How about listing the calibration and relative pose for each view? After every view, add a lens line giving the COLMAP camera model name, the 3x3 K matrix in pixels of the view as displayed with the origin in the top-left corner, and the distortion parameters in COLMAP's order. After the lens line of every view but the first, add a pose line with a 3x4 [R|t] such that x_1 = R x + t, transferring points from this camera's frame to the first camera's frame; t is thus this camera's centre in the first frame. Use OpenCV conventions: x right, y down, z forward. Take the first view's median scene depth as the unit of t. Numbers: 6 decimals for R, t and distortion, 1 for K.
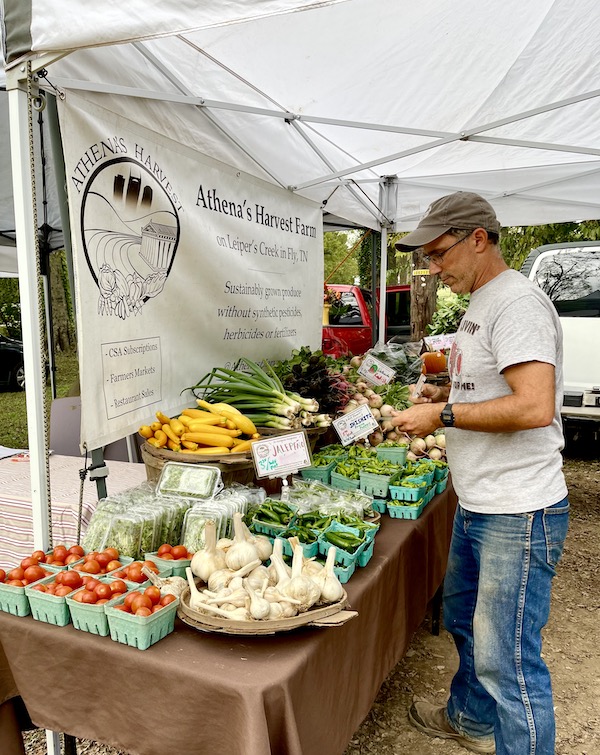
lens RADIAL K [[595.4, 0, 300.0], [0, 595.4, 377.5], [0, 0, 1]] dist [-0.005186, -0.000744]
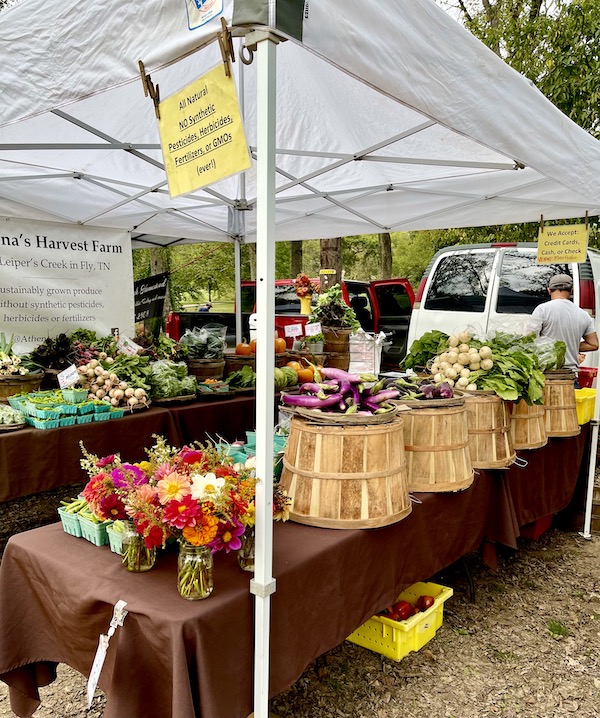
lens RADIAL K [[590.4, 0, 300.0], [0, 590.4, 359.0], [0, 0, 1]] dist [0.008985, 0.001072]
pose [[0.962651, 0.042451, -0.267395, 0.837905], [-0.045266, 0.998965, -0.004371, 0.008156], [0.266933, 0.016311, 0.963577, -0.257619]]
